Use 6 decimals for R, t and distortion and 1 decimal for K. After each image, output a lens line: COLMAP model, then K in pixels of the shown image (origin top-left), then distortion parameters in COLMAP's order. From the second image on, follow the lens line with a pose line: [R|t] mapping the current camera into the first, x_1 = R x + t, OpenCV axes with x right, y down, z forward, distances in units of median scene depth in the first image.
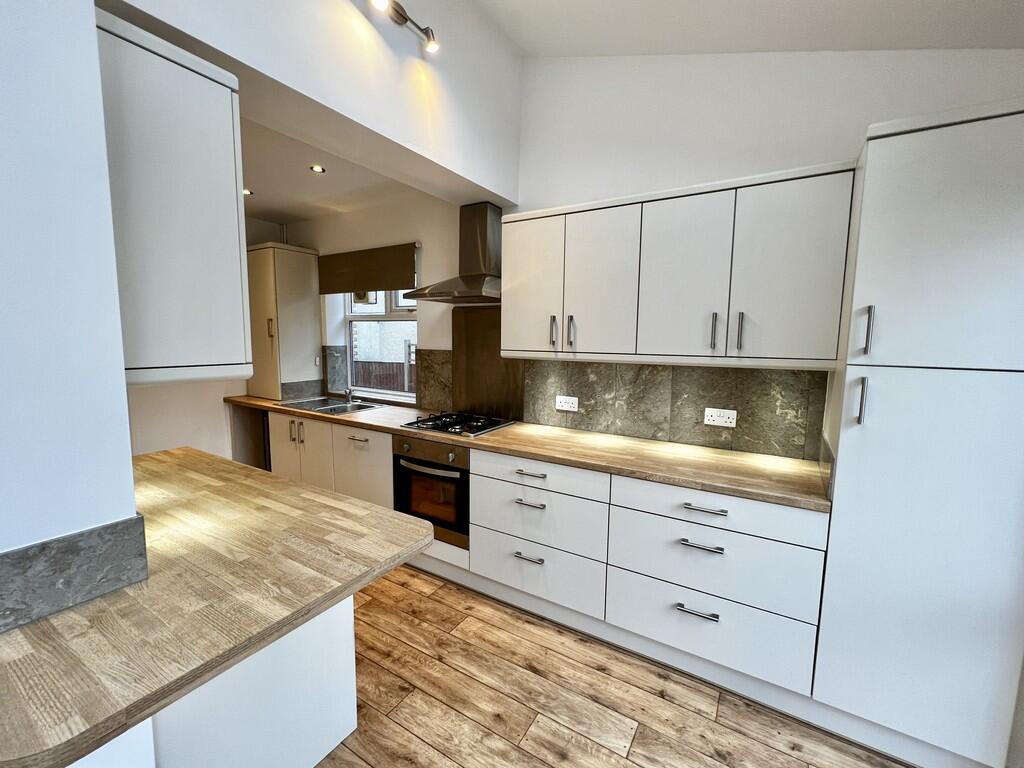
lens RADIAL K [[427.4, 0, 512.0], [0, 427.4, 384.0], [0, 0, 1]] dist [-0.000464, -0.000170]
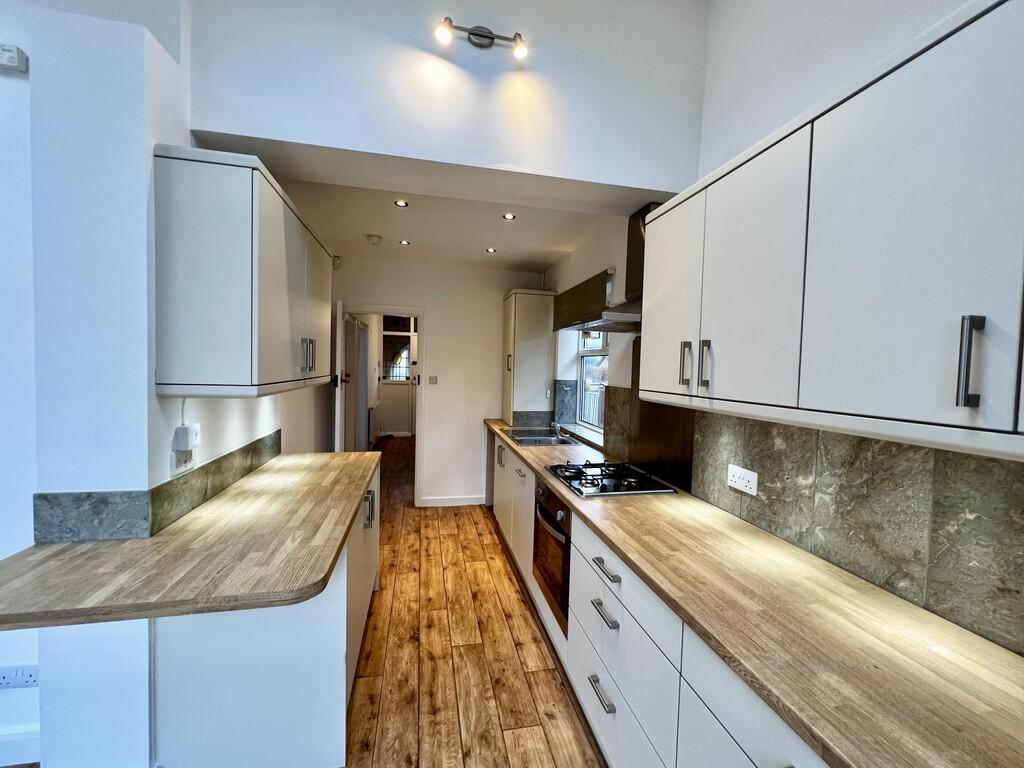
lens RADIAL K [[413.0, 0, 514.5], [0, 413.0, 385.3], [0, 0, 1]] dist [-0.001587, -0.000314]
pose [[0.695584, 0.040053, -0.717328, 0.361969], [-0.100629, 0.994034, -0.042075, -0.036946], [0.711363, 0.101450, 0.695464, 0.357714]]
